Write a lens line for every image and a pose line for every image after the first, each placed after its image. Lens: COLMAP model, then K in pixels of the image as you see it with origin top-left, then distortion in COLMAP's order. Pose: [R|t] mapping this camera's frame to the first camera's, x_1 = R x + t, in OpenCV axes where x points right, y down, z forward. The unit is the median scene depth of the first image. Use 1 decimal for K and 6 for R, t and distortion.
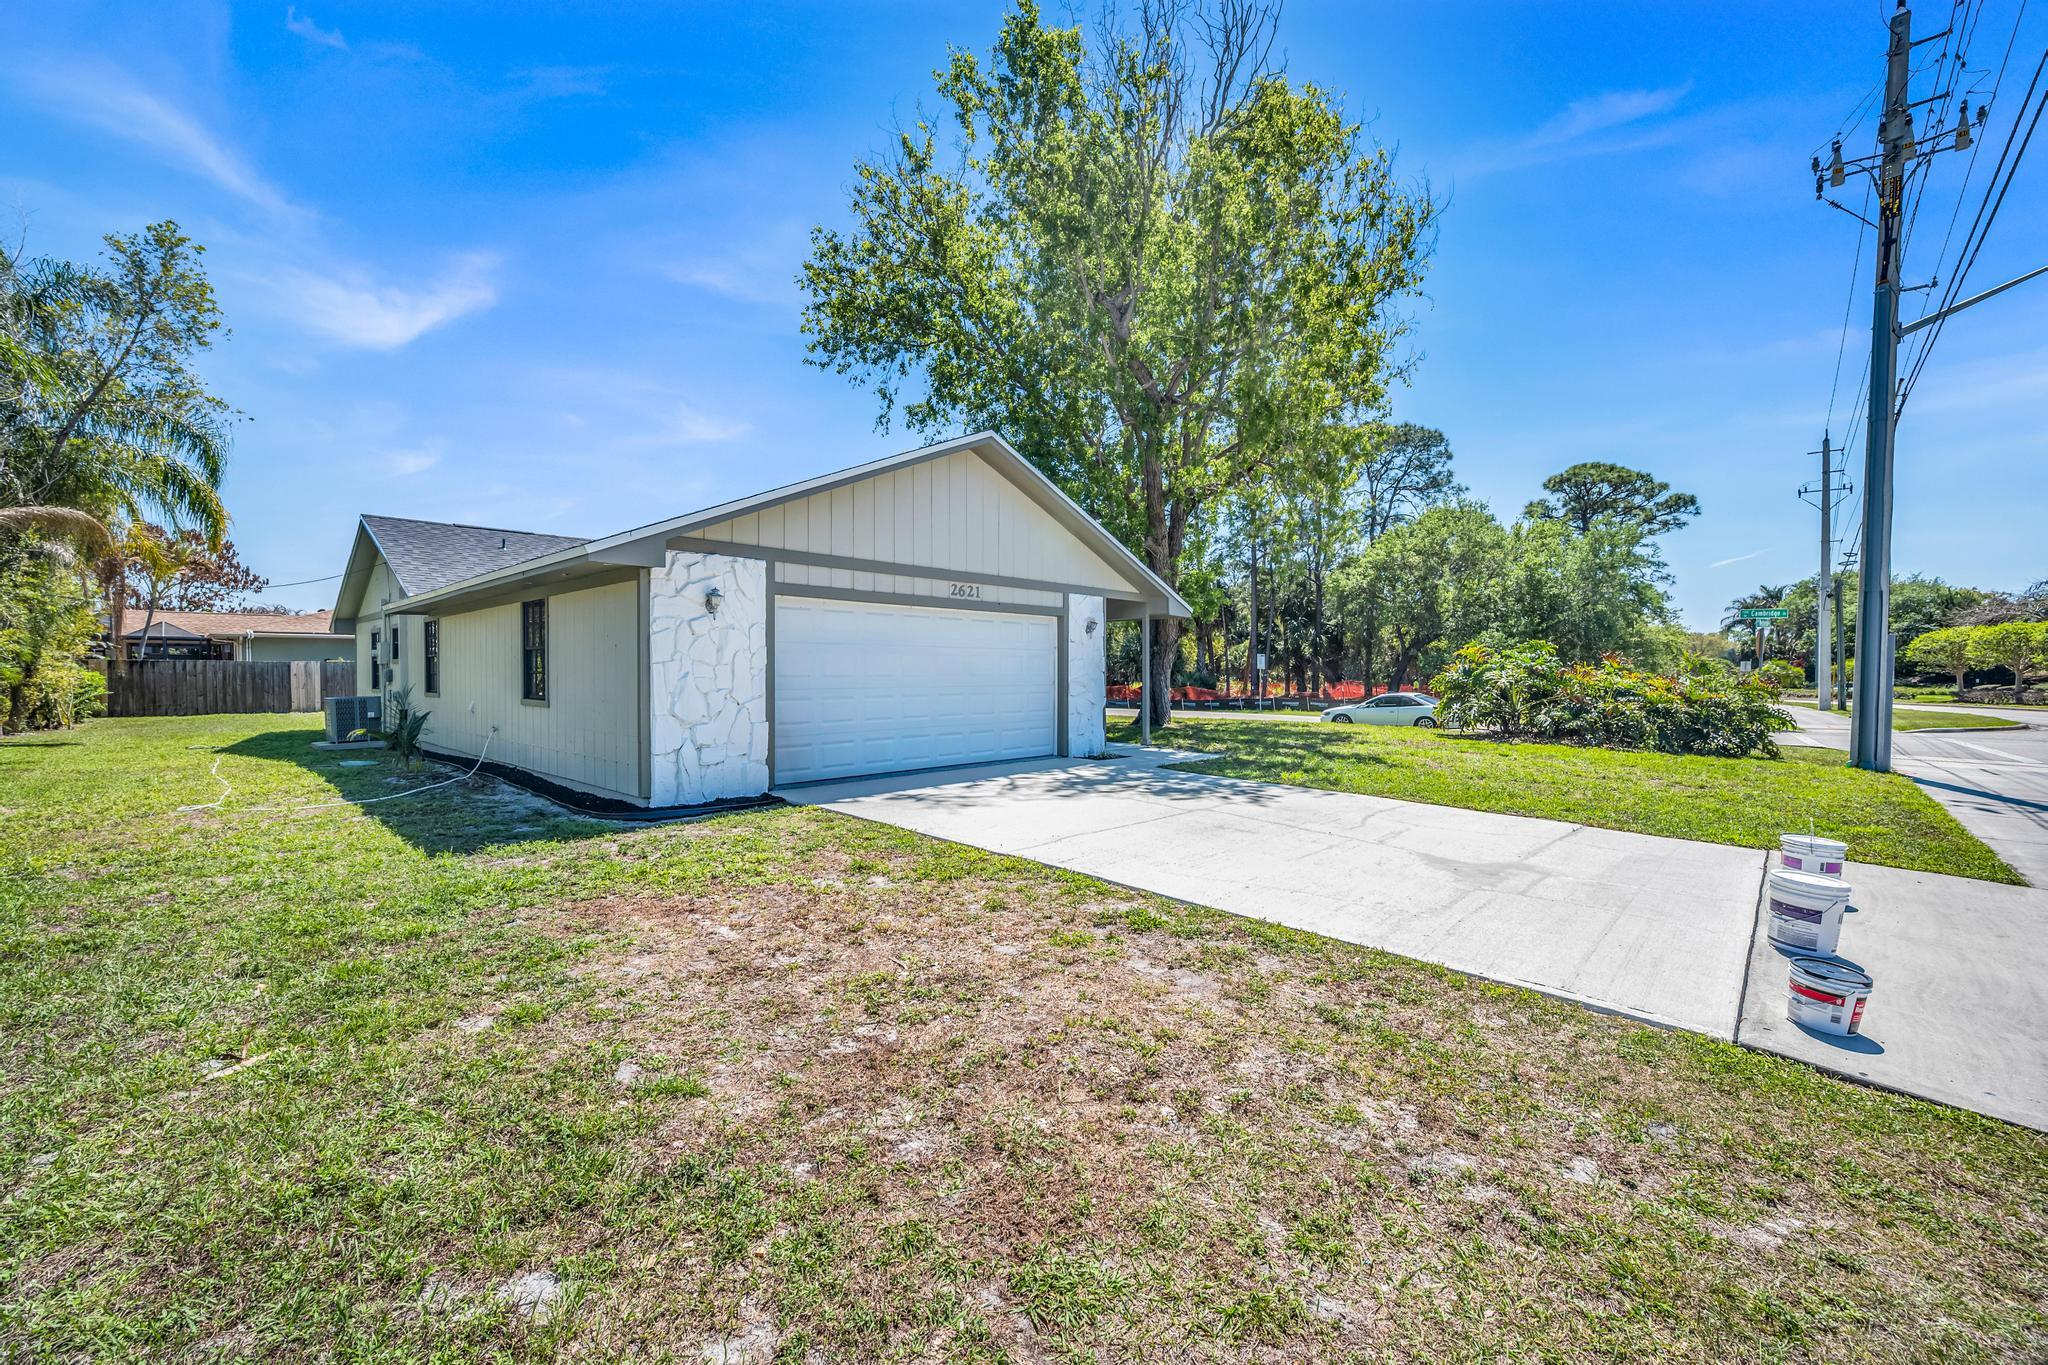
lens RADIAL K [[827.3, 0, 1024.0], [0, 827.3, 682.5], [0, 0, 1]] dist [-0.001449, 0.000103]
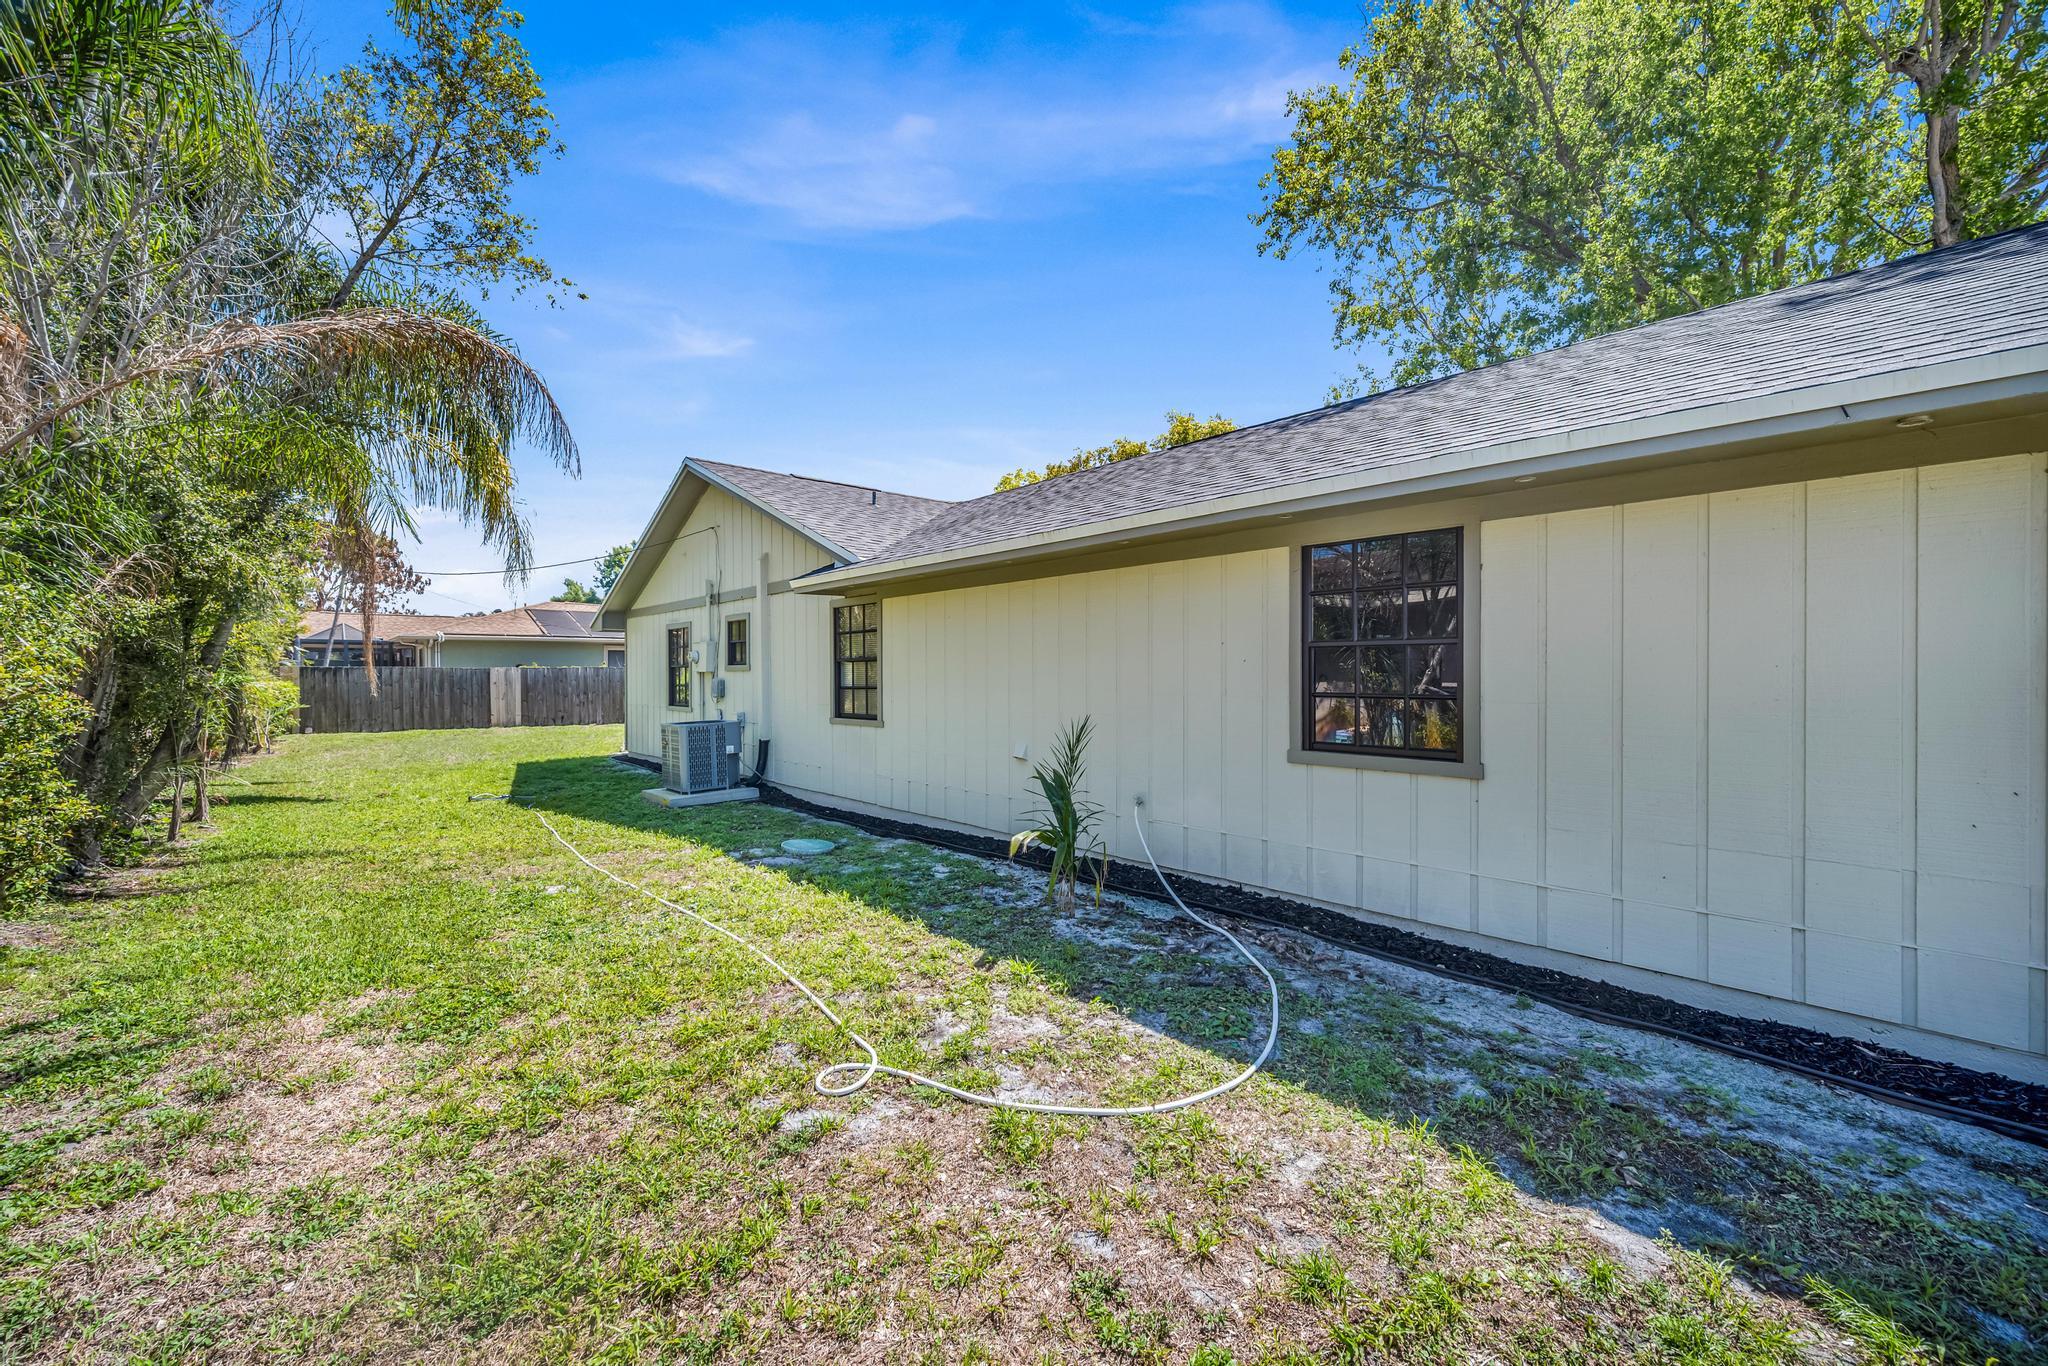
lens RADIAL K [[827.3, 0, 1024.0], [0, 827.3, 683.0], [0, 0, 1]] dist [-0.001449, 0.000103]
pose [[0.996747, -0.001673, -0.080574, -0.276922], [0.001483, 0.999996, -0.002415, -0.007009], [0.080577, 0.002288, 0.996746, 0.197722]]
